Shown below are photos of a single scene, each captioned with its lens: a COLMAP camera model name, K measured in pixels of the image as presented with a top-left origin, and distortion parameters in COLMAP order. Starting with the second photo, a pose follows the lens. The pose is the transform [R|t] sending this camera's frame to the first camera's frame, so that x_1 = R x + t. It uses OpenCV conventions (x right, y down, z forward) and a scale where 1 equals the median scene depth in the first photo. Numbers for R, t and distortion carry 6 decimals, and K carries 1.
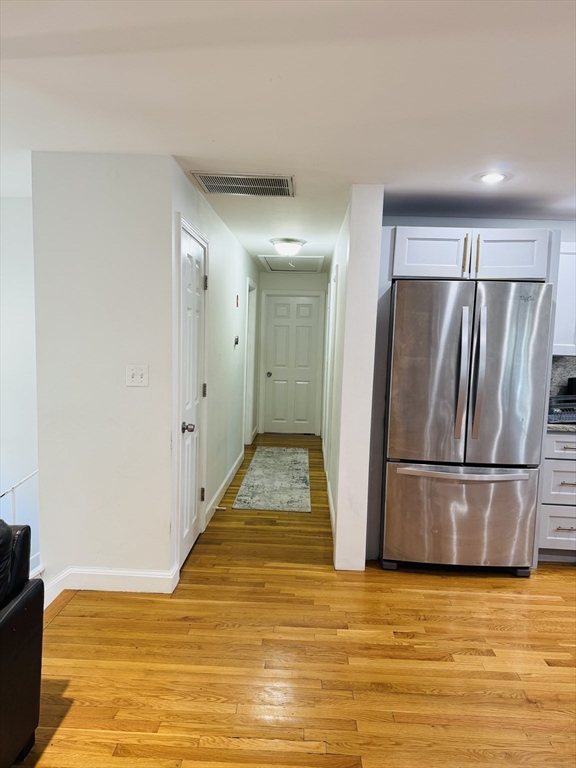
lens RADIAL K [[540.8, 0, 288.3], [0, 540.8, 392.0], [0, 0, 1]] dist [0.058513, -0.066703]
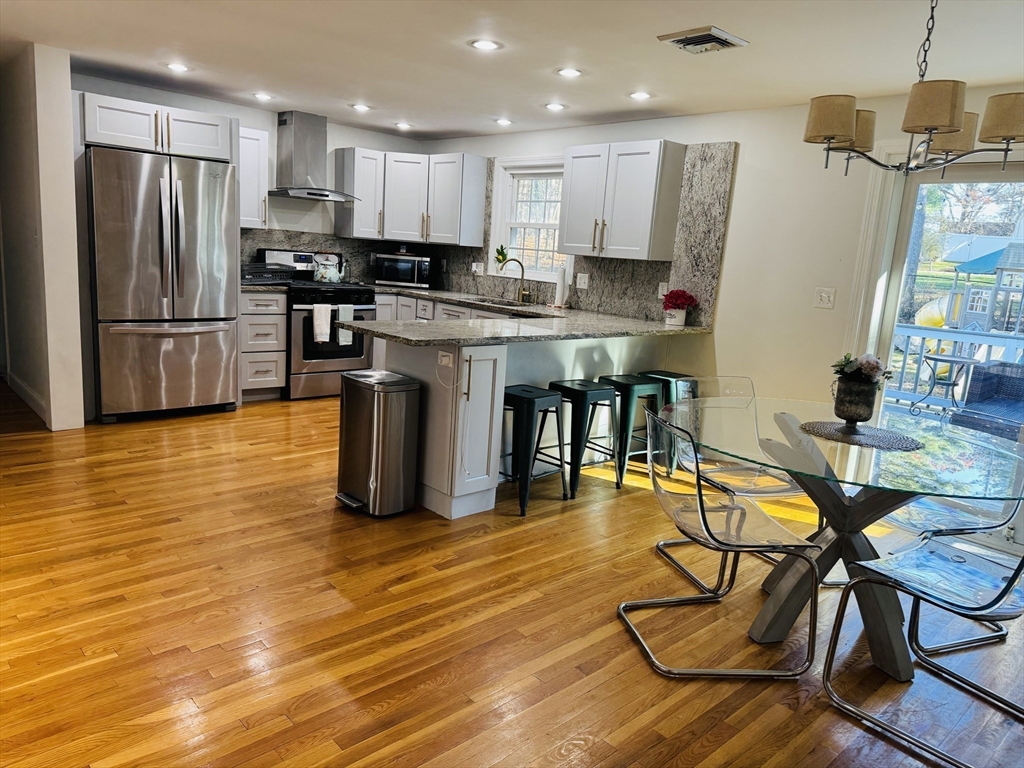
lens RADIAL K [[721.1, 0, 493.9], [0, 721.1, 383.3], [0, 0, 1]] dist [0.058513, -0.066703]
pose [[0.725027, -0.110981, 0.679719, -0.238858], [0.025713, 0.990605, 0.134314, 0.074027], [-0.688240, -0.079904, 0.721069, -0.567873]]
